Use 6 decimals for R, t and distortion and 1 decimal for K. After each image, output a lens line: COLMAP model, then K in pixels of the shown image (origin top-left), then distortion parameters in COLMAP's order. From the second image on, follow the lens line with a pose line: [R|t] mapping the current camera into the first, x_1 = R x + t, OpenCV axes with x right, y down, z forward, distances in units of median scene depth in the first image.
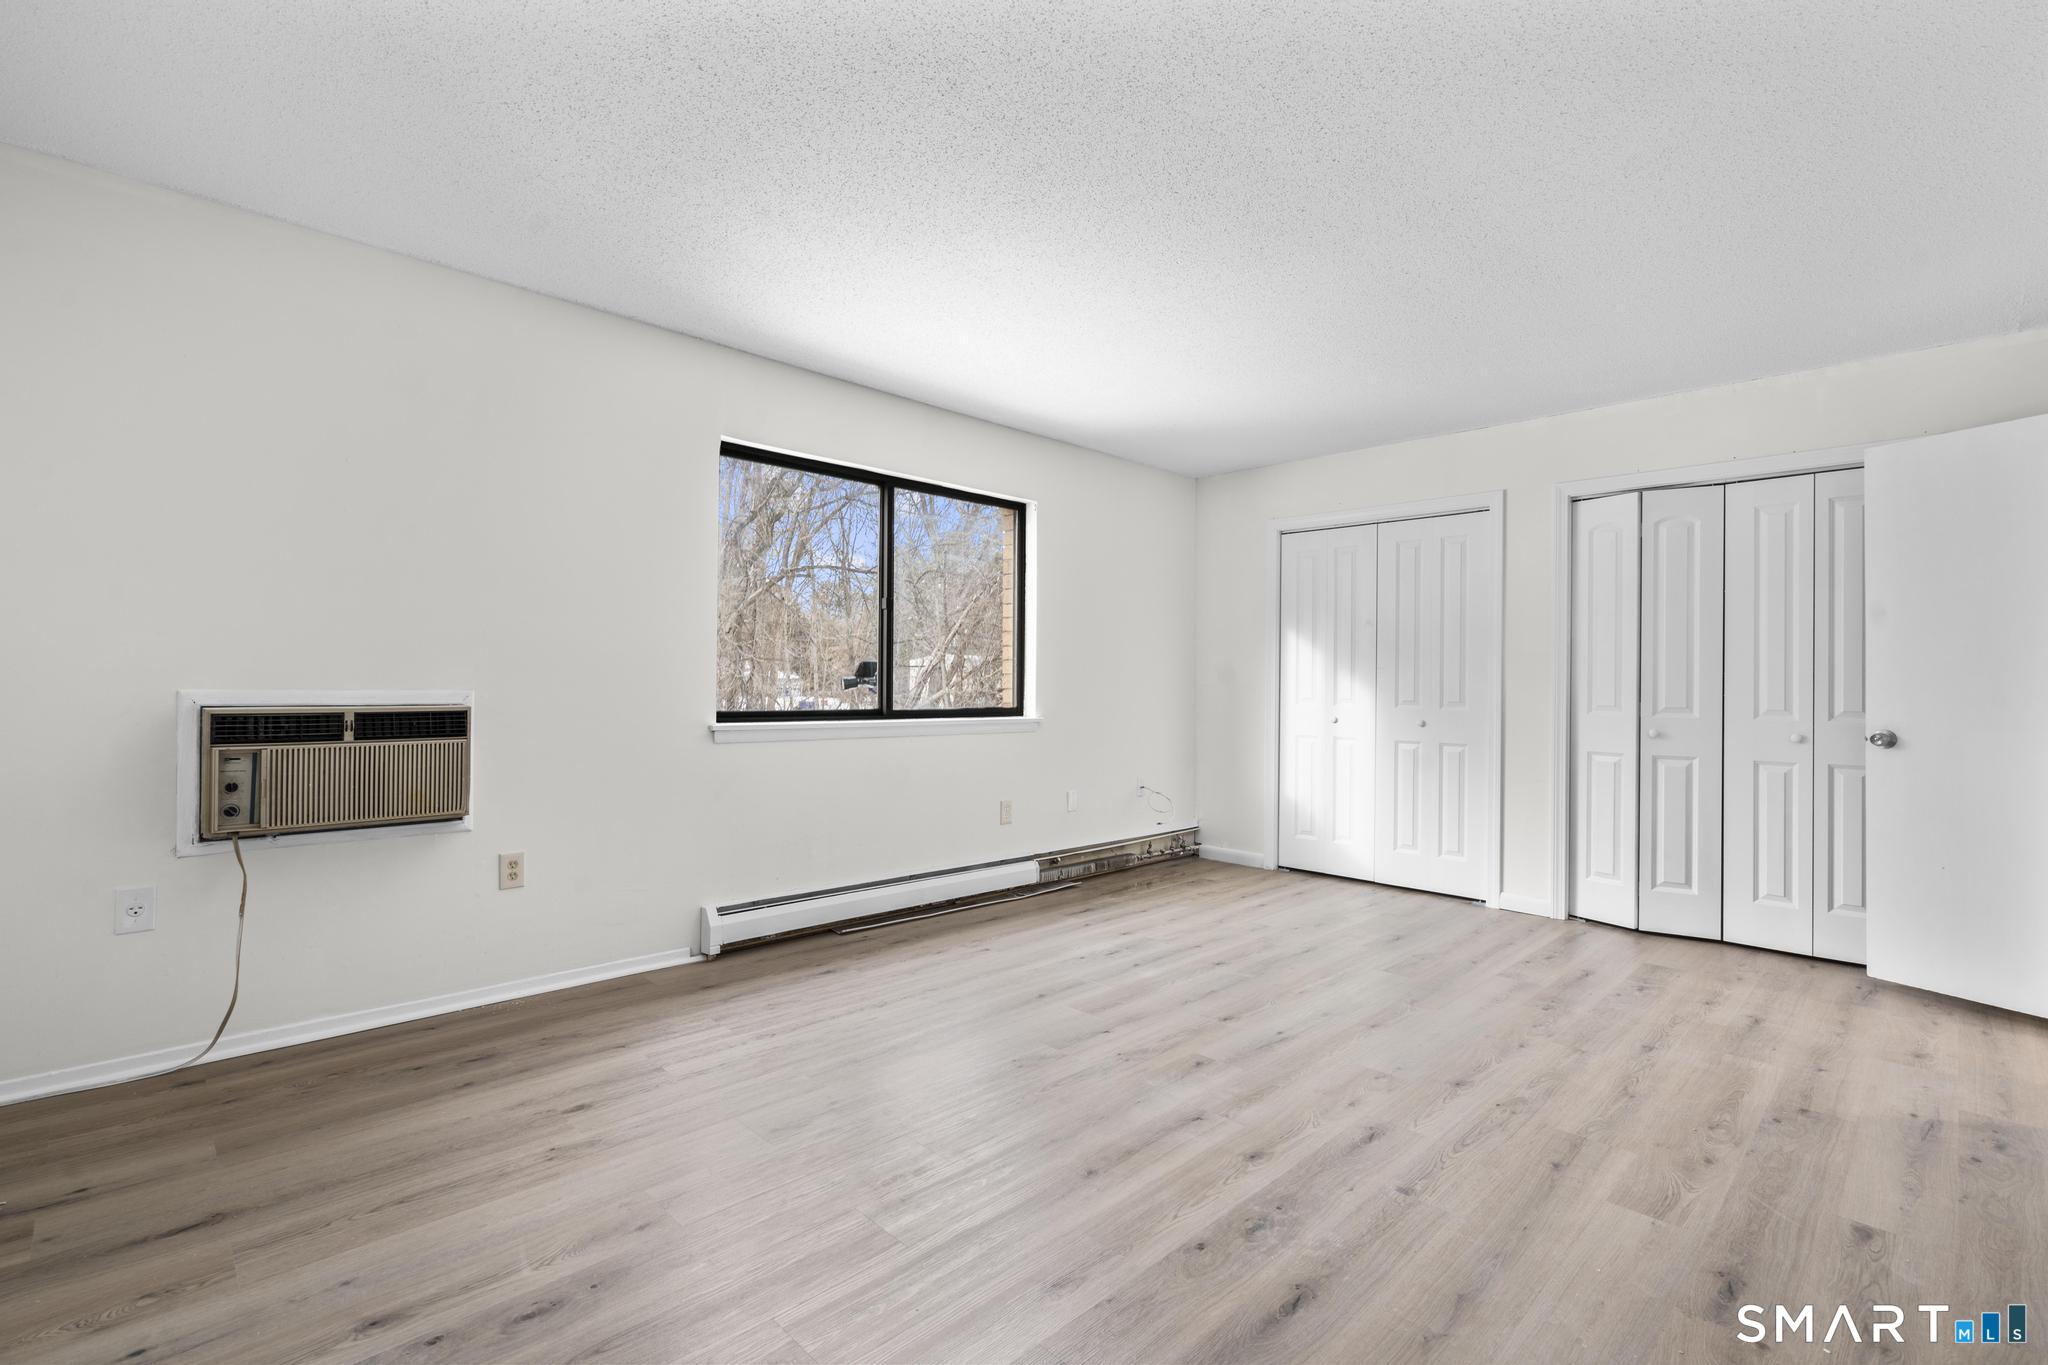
lens RADIAL K [[921.5, 0, 1025.8], [0, 921.5, 675.8], [0, 0, 1]] dist [-0.001404, 0.000473]
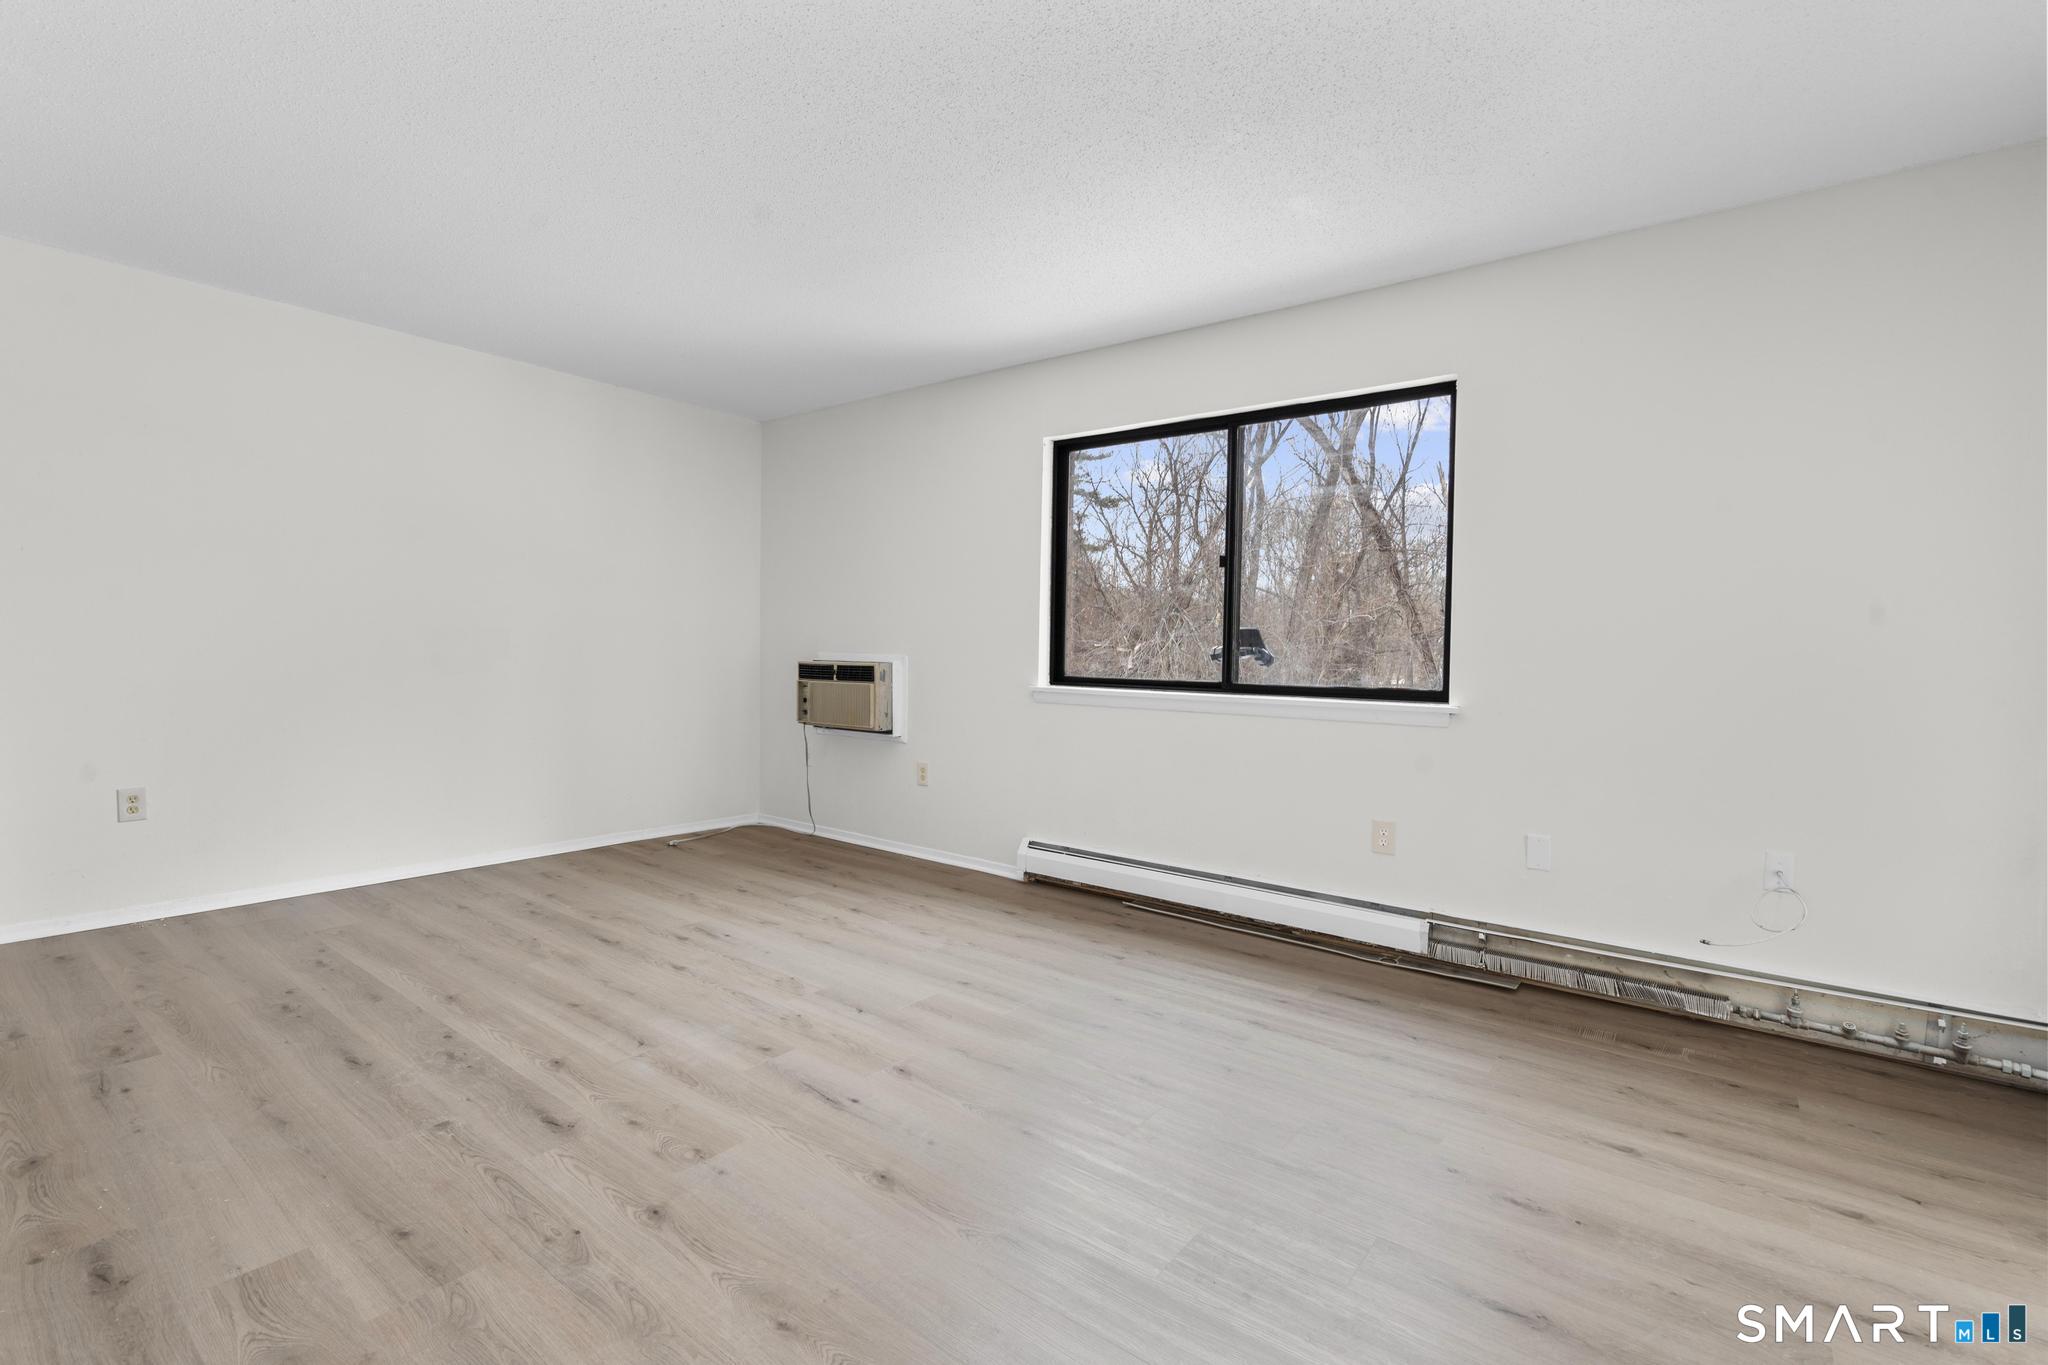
lens RADIAL K [[921.5, 0, 1025.8], [0, 921.5, 675.8], [0, 0, 1]] dist [-0.001404, 0.000473]
pose [[0.130112, 0.016005, -0.991370, 0.830039], [-0.008830, 0.999849, 0.014983, 0.021923], [0.991460, 0.006804, 0.130234, 0.832189]]
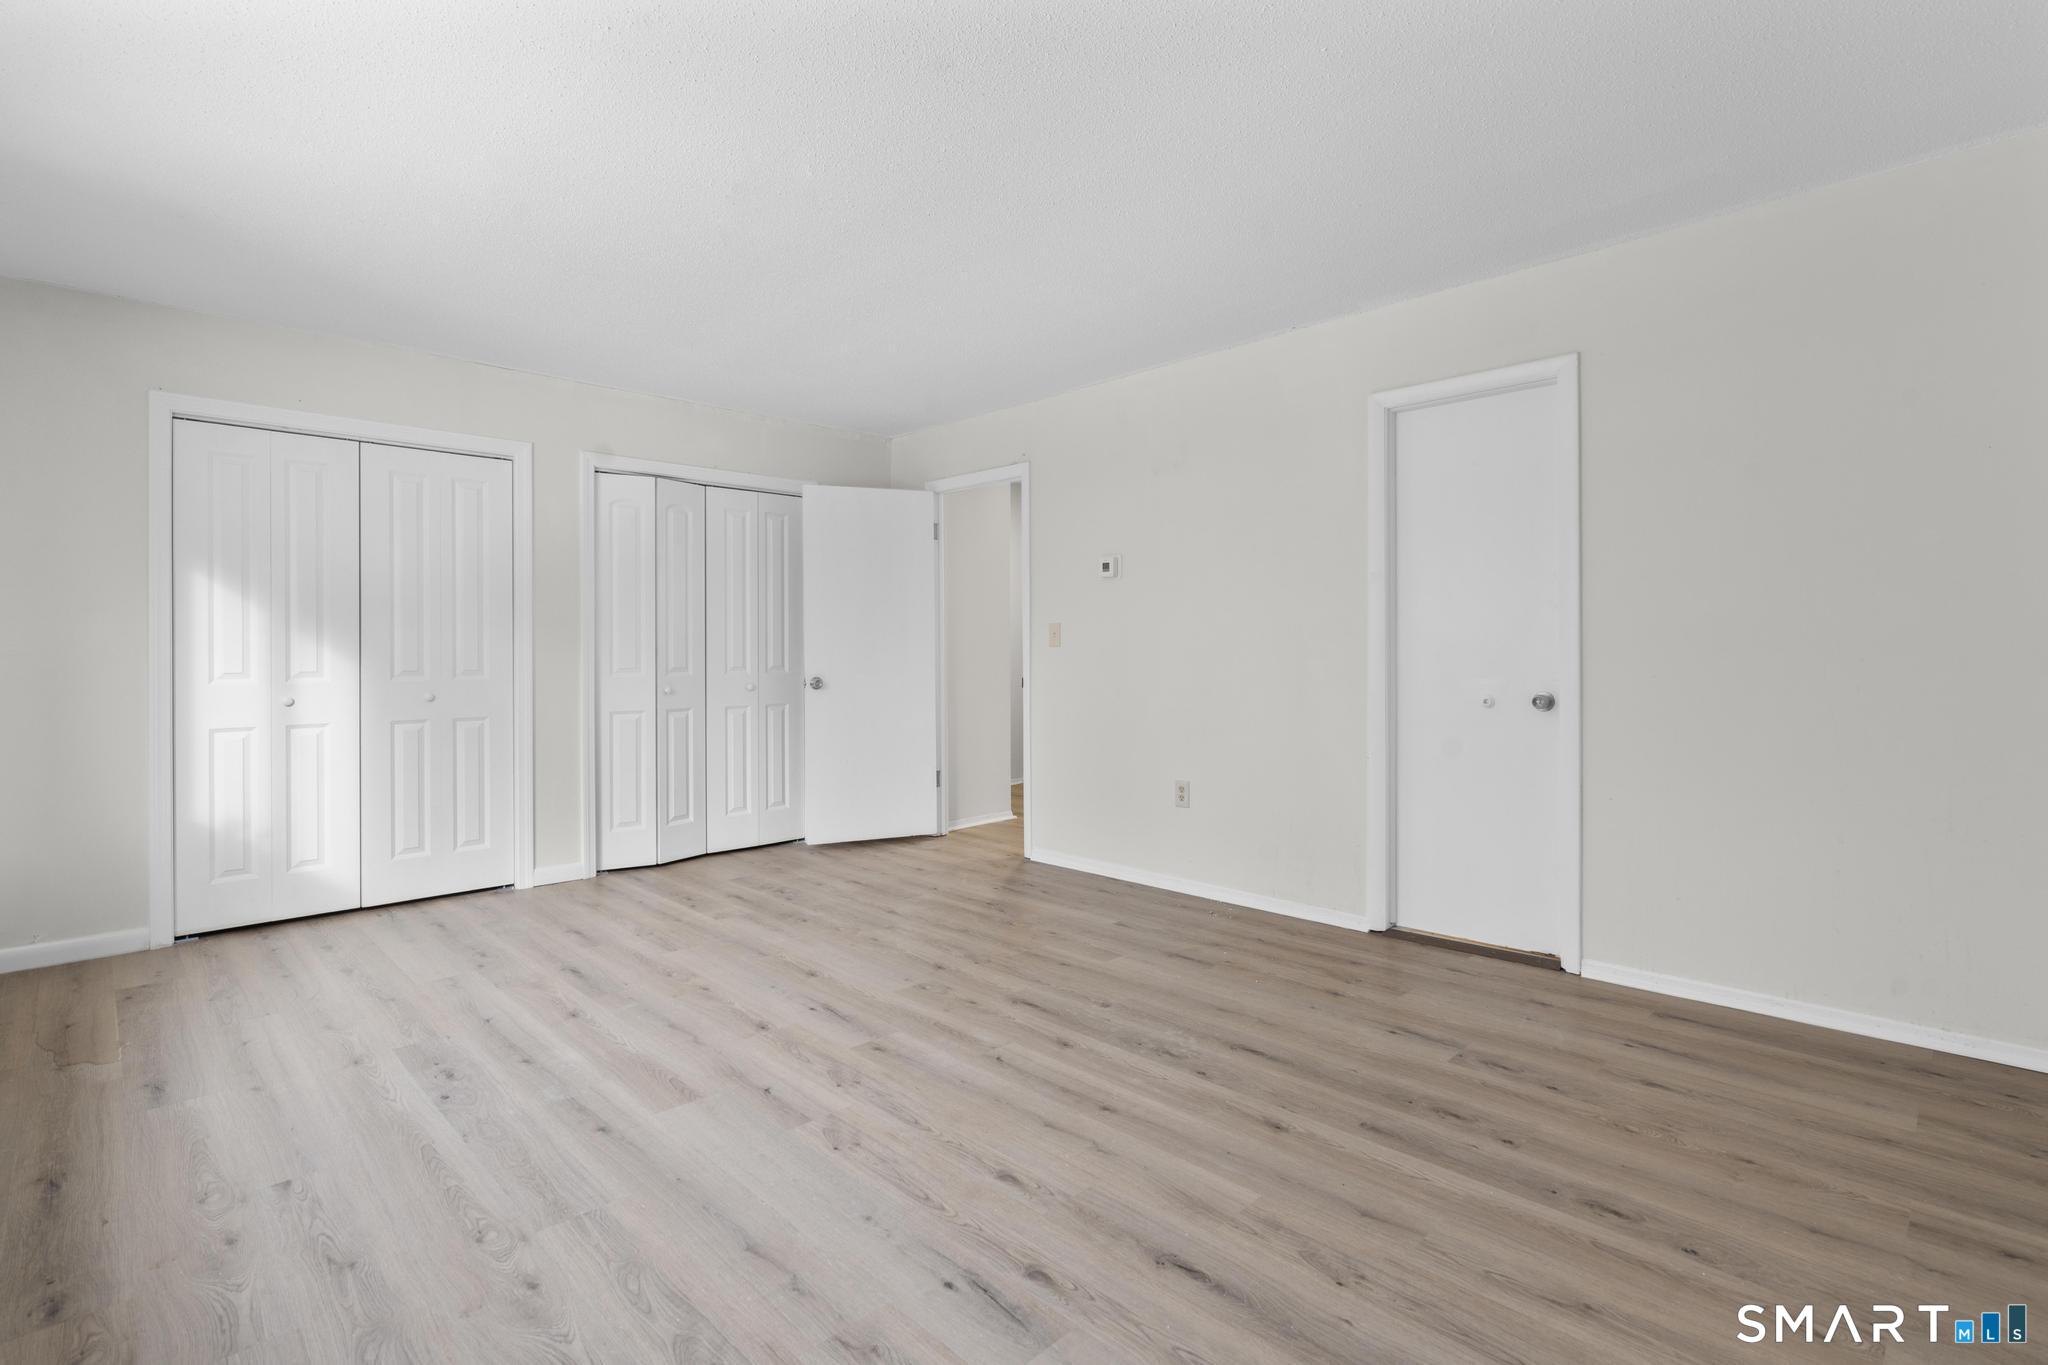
lens RADIAL K [[957.6, 0, 1033.1], [0, 957.6, 653.5], [0, 0, 1]] dist [-0.004186, 0.000296]
pose [[-0.000277, -0.014196, 0.999899, -0.584440], [-0.002679, 0.999896, 0.014195, -0.002282], [-0.999996, -0.002675, -0.000315, 0.615682]]
